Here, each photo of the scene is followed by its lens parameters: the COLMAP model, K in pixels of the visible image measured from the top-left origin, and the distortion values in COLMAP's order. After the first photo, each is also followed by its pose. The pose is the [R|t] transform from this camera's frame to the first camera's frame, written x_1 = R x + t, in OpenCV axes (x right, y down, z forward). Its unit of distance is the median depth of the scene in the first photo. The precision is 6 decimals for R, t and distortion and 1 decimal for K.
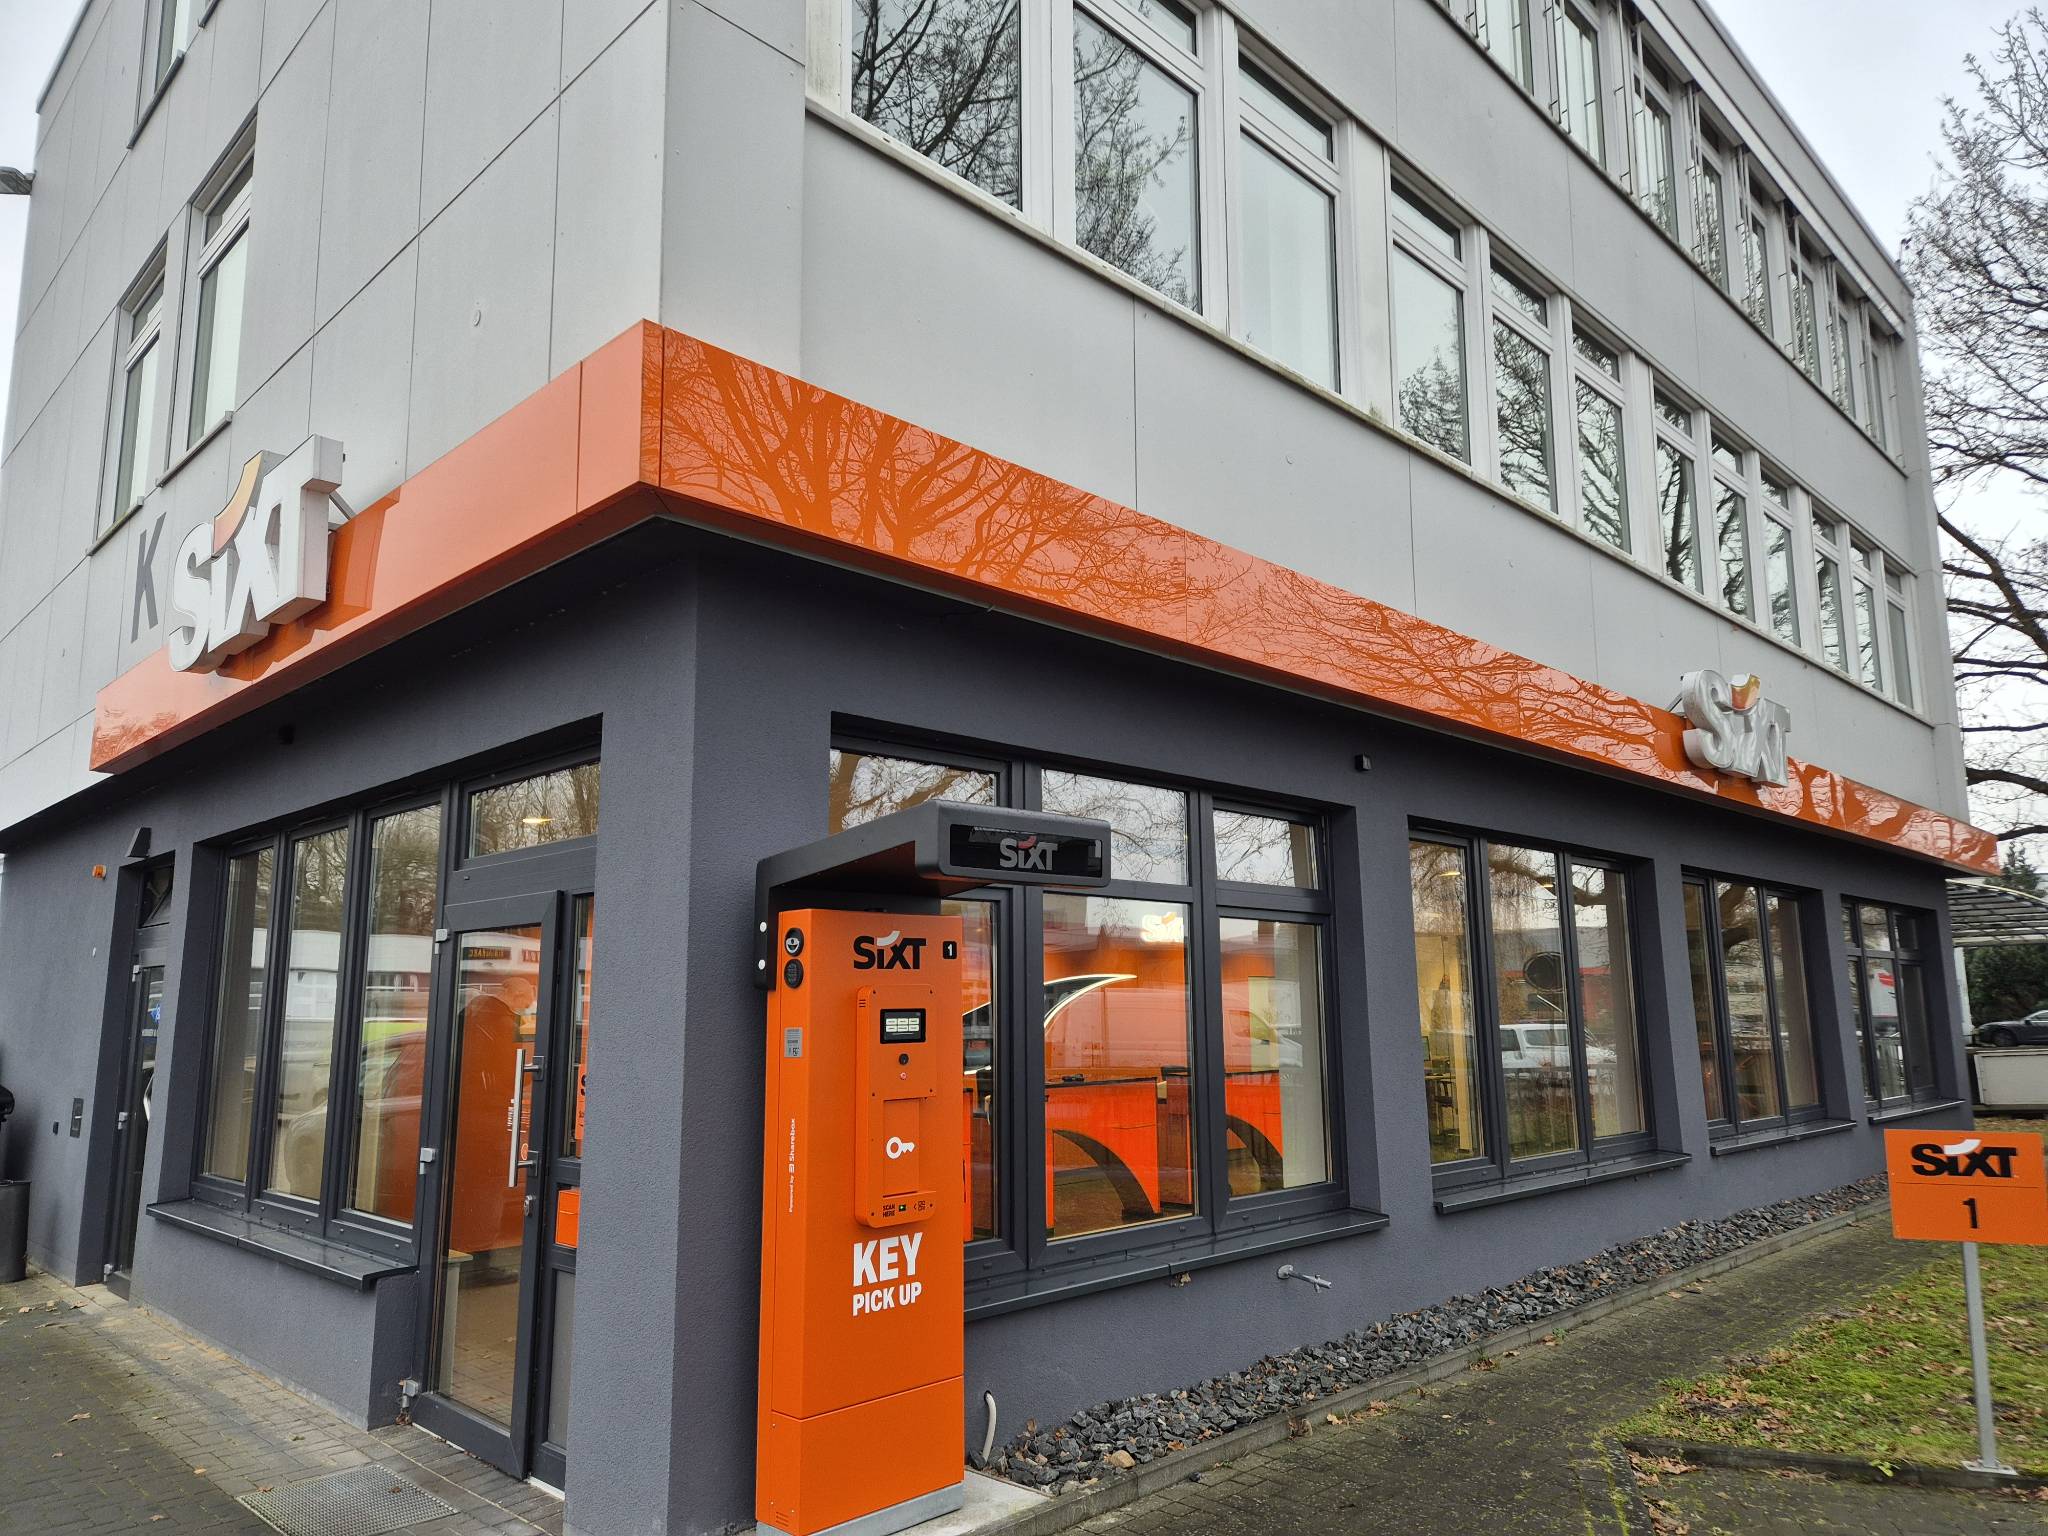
lens RADIAL K [[1360.6, 0, 1037.5], [0, 1360.6, 784.4], [0, 0, 1]] dist [0.096712, -0.085177]
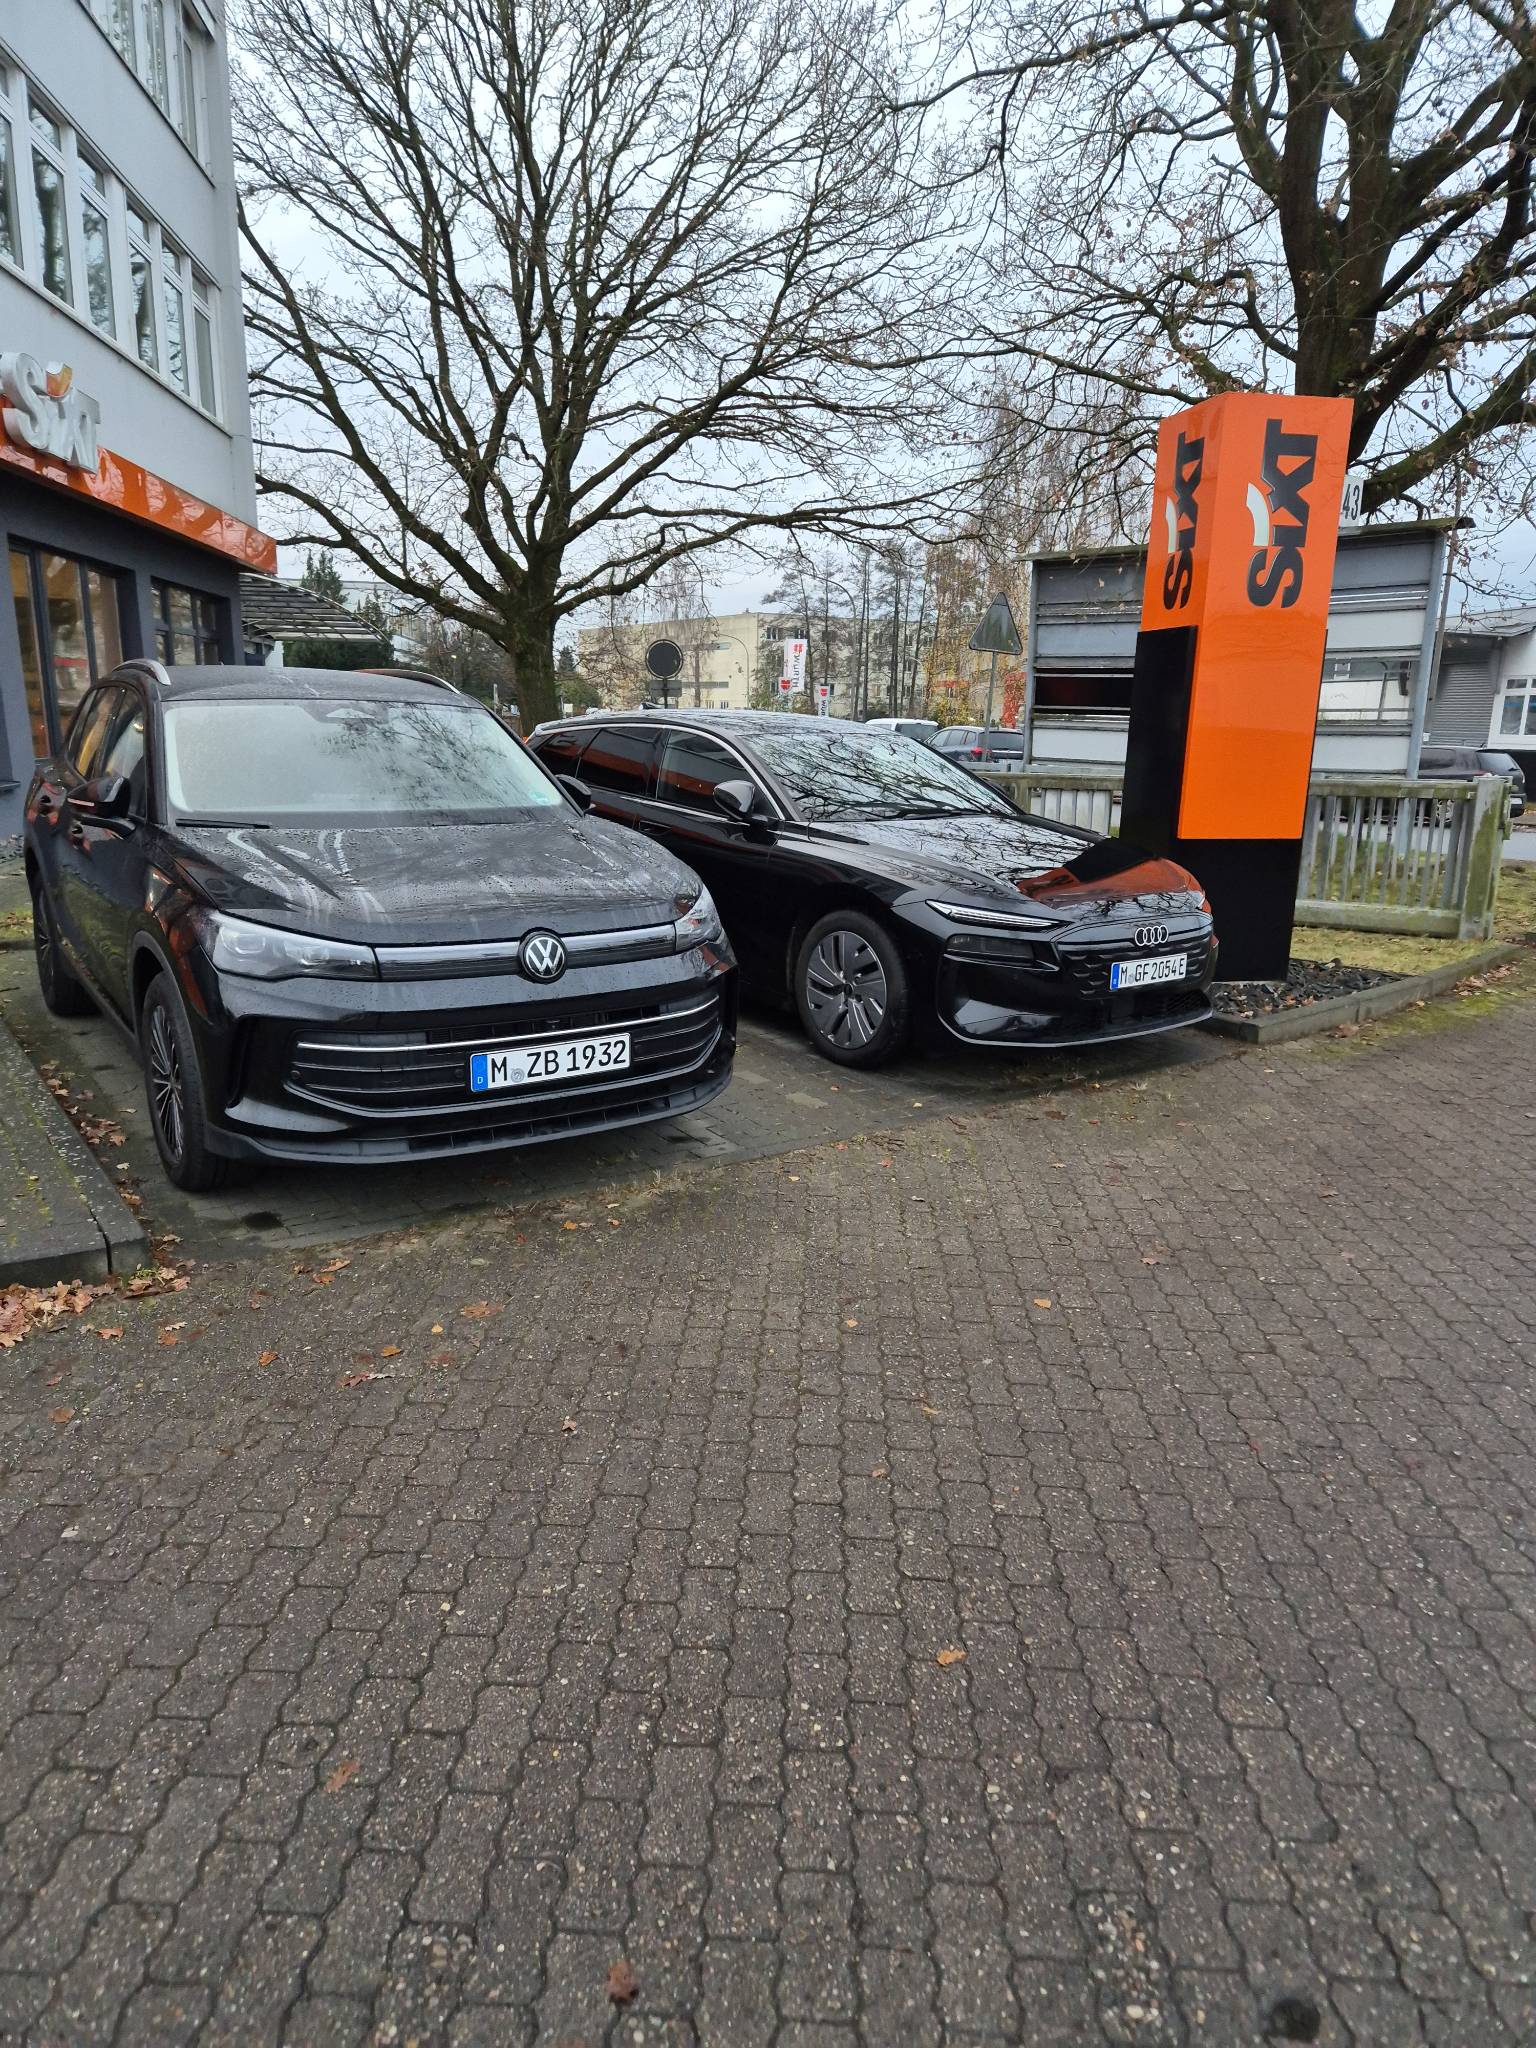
lens RADIAL K [[1360.6, 0, 768.0], [0, 1360.6, 1024.0], [0, 0, 1]] dist [0.096712, -0.085177]
pose [[0.619982, -0.157588, 0.768628, -0.174760], [-0.148038, 0.938534, 0.311832, -0.025054], [-0.770524, -0.307116, 0.558545, -0.468651]]
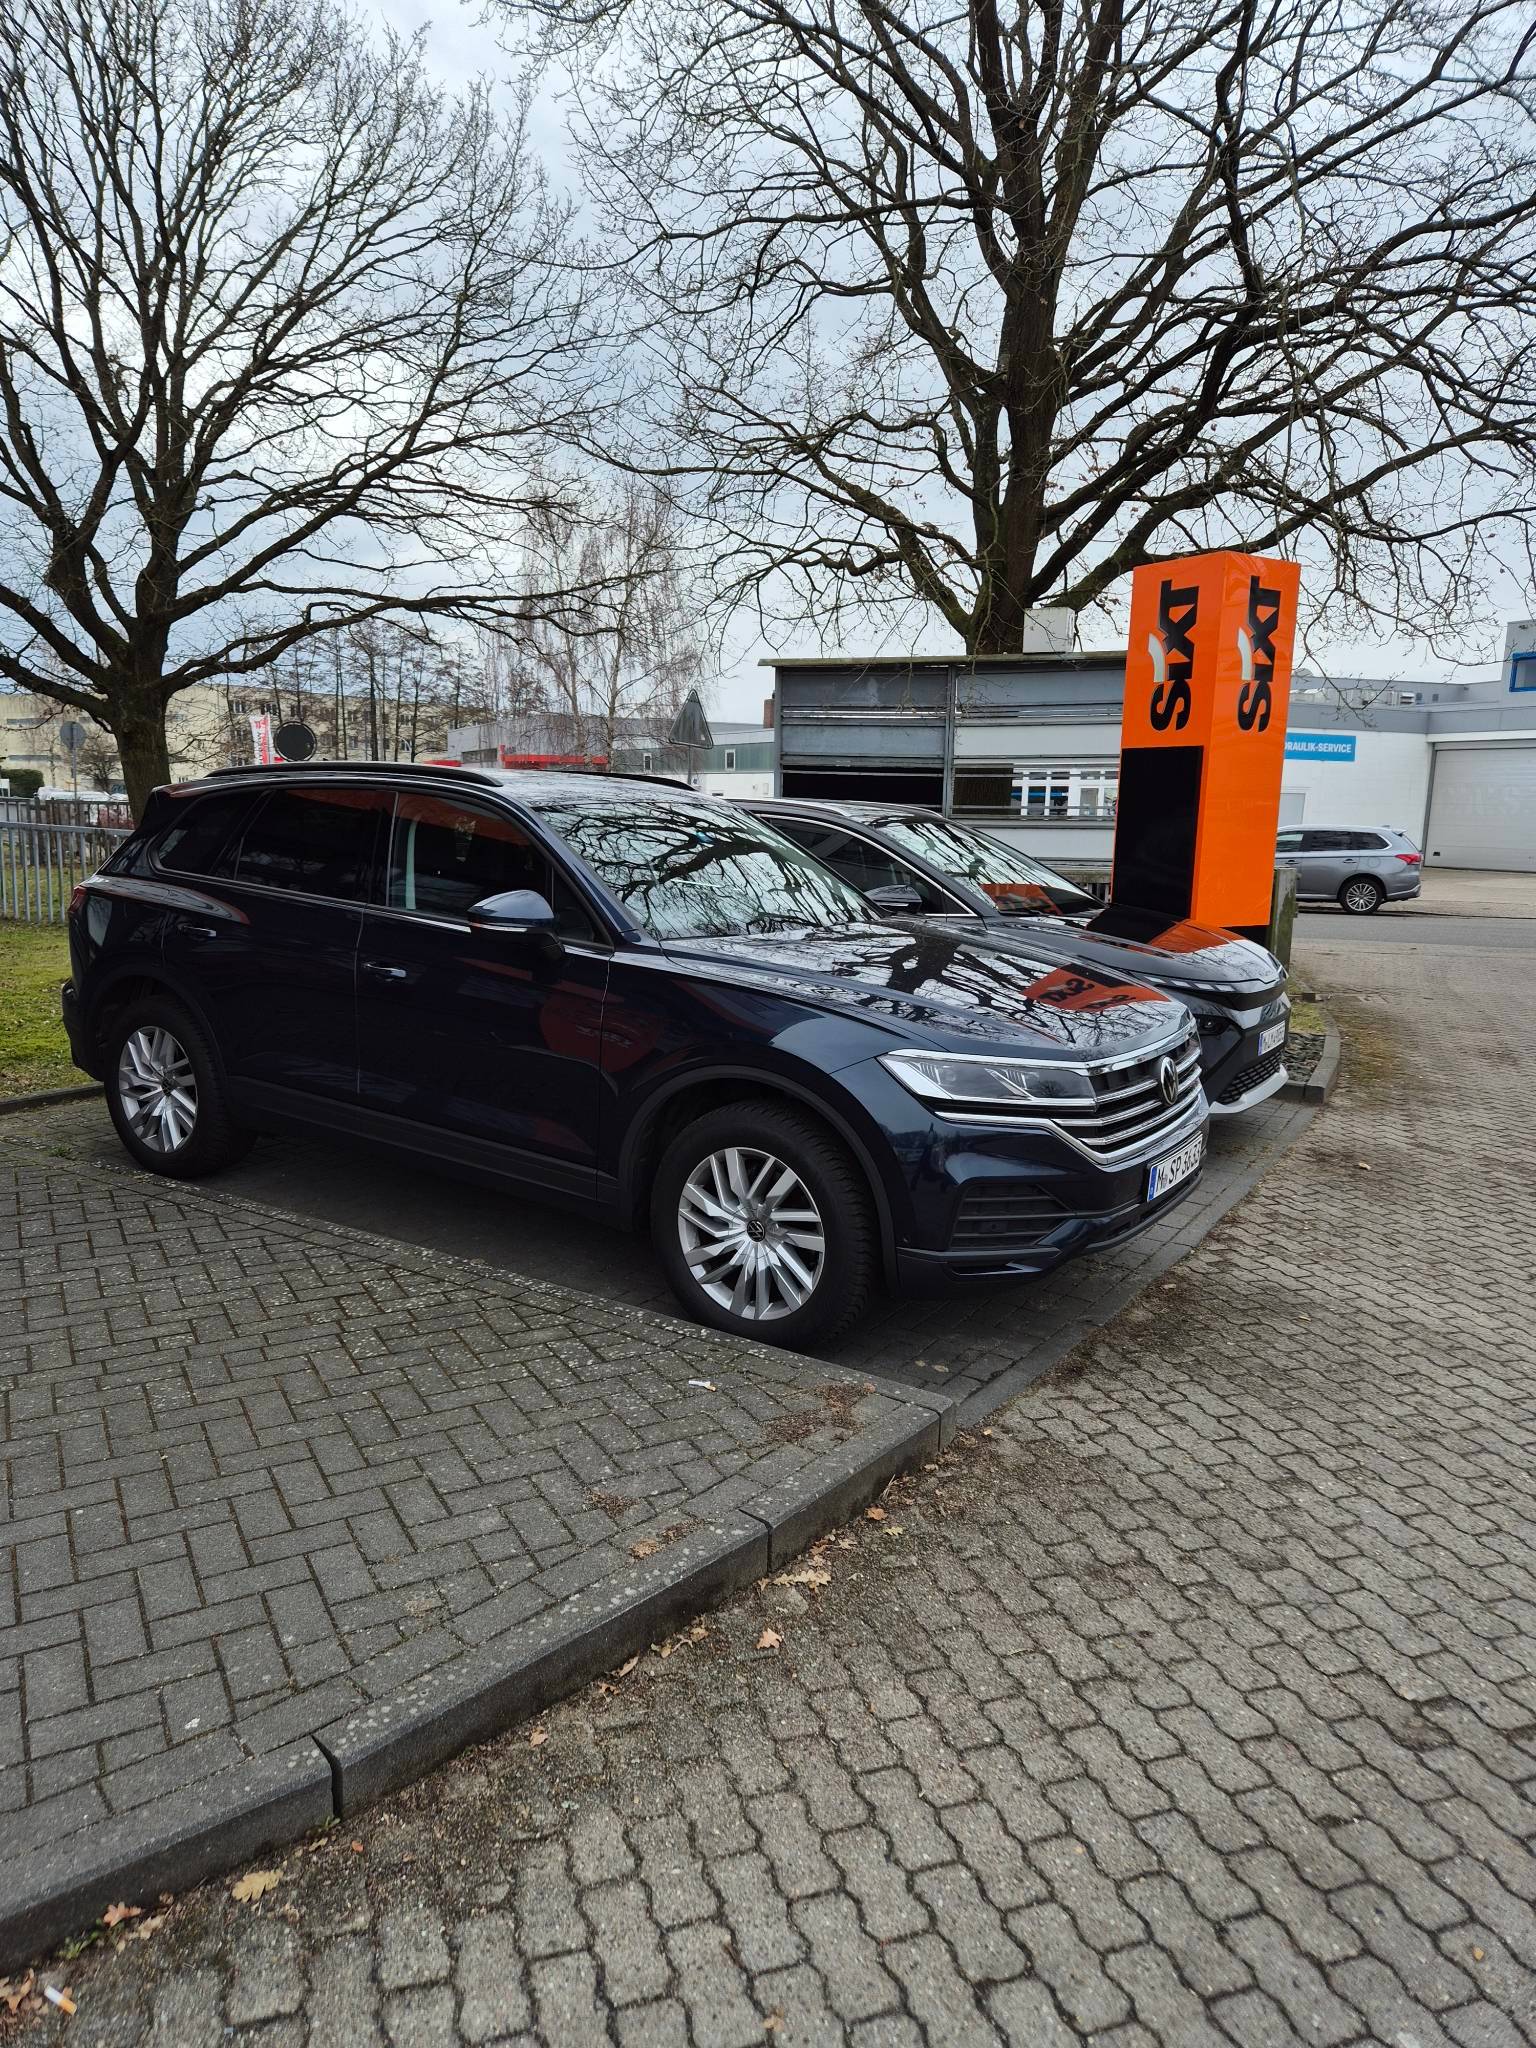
lens RADIAL K [[1360.6, 0, 768.0], [0, 1360.6, 1024.0], [0, 0, 1]] dist [0.096712, -0.085177]
pose [[0.277358, -0.144792, 0.949794, -0.474388], [-0.174375, 0.964574, 0.197966, 0.047998], [-0.944810, -0.220528, 0.242284, 0.081710]]
